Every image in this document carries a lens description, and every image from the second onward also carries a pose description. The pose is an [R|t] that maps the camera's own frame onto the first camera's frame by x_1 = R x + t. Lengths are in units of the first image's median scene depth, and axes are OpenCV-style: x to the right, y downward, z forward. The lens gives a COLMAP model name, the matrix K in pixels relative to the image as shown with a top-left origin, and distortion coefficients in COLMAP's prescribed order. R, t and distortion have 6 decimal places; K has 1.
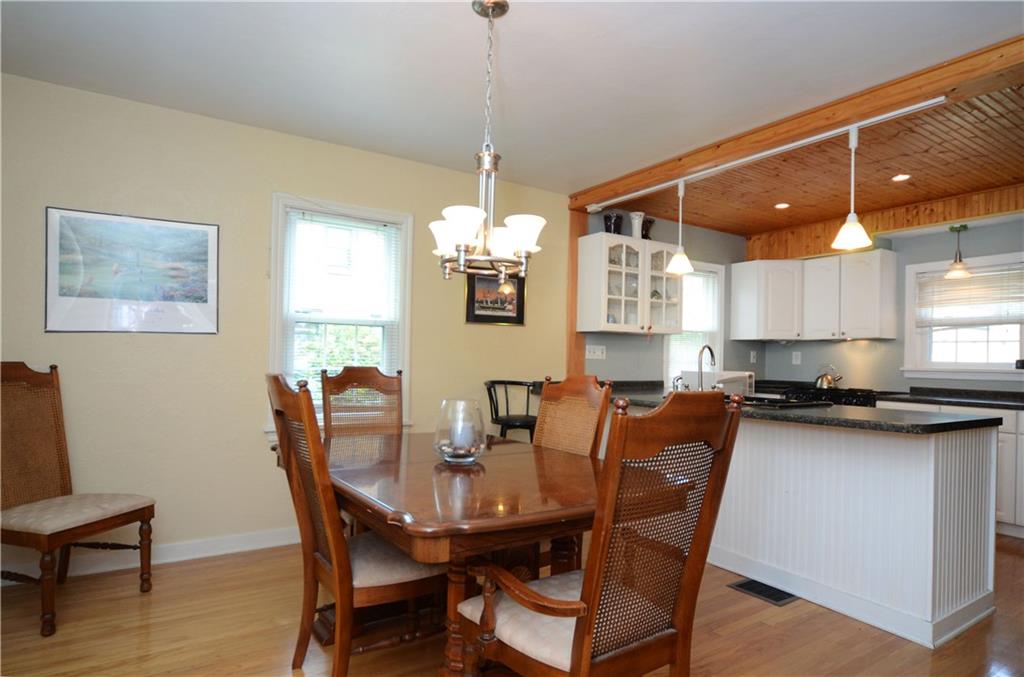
lens RADIAL K [[585.5, 0, 513.8], [0, 585.5, 362.1], [0, 0, 1]] dist [-0.018571, 0.000478]
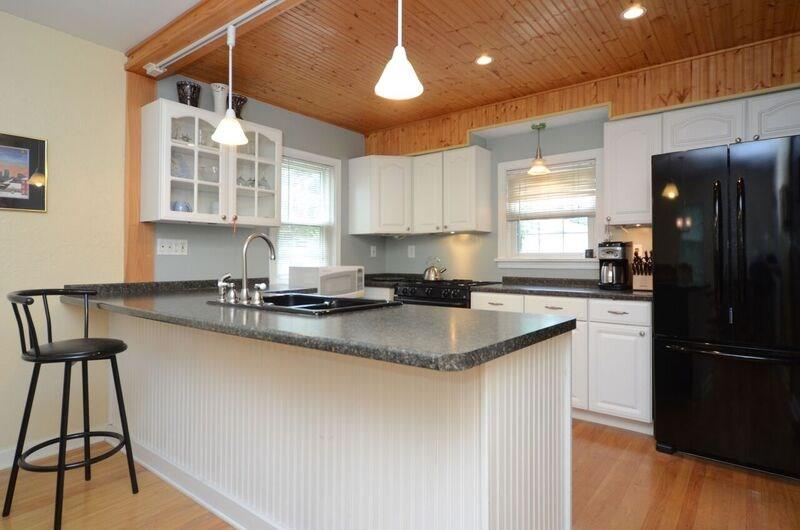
lens RADIAL K [[446.2, 0, 400.0], [0, 446.2, 265.0], [0, 0, 1]] dist [-0.002412, -0.000079]
pose [[0.946339, -0.022844, 0.322368, 0.244792], [0.019370, 0.999715, 0.013982, 0.006140], [-0.322595, -0.006987, 0.946511, 0.289666]]
